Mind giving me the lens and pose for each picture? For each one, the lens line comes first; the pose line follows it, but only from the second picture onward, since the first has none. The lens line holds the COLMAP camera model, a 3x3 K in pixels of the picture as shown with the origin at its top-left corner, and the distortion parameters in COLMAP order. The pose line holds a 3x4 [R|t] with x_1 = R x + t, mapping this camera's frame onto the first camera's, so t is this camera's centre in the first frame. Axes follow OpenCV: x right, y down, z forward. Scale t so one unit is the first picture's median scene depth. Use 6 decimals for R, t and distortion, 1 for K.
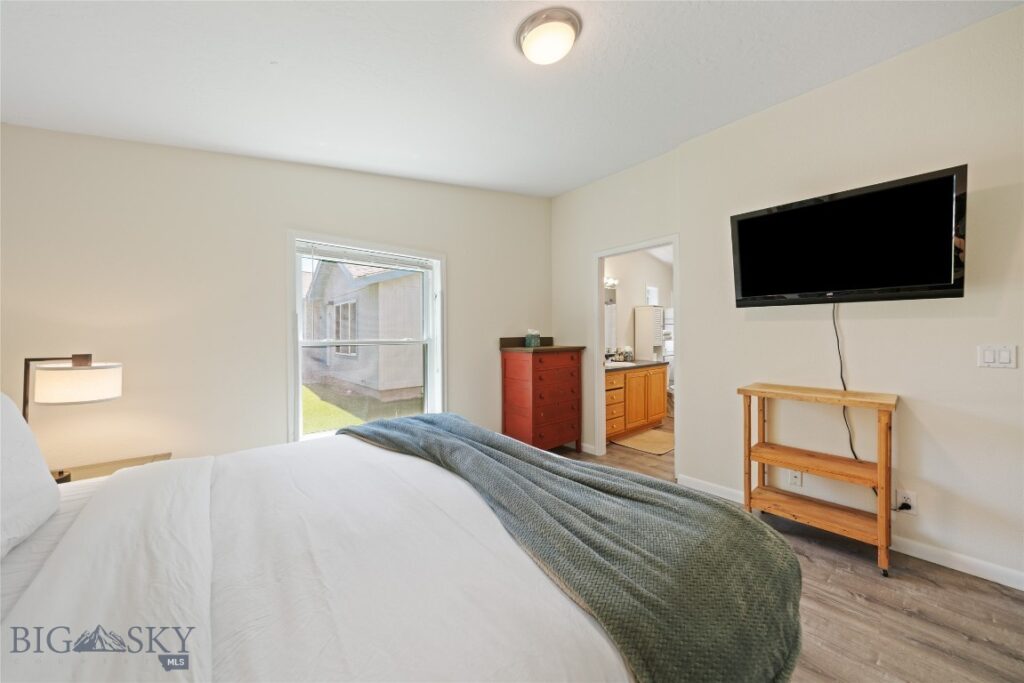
lens RADIAL K [[357.5, 0, 510.7], [0, 357.5, 345.1], [0, 0, 1]] dist [-0.000900, -0.000058]
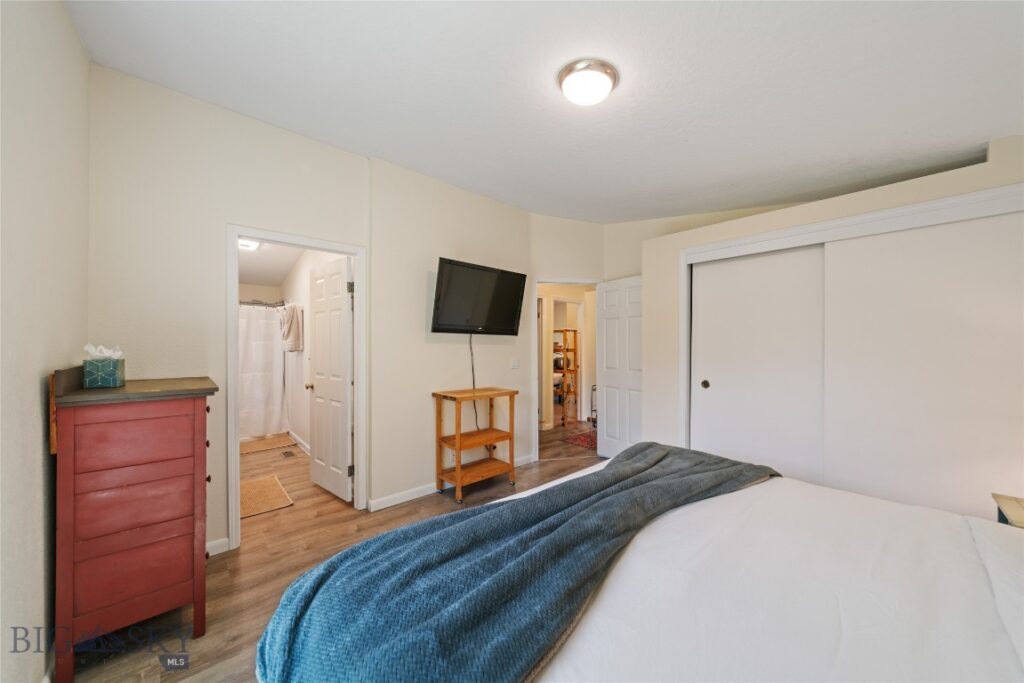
lens RADIAL K [[357.5, 0, 510.7], [0, 357.5, 345.1], [0, 0, 1]] dist [-0.000900, -0.000058]
pose [[-0.036767, 0.008827, 0.999285, -0.401621], [0.025658, 0.999640, -0.007886, -0.030865], [-0.998994, 0.025350, -0.036980, 0.532104]]
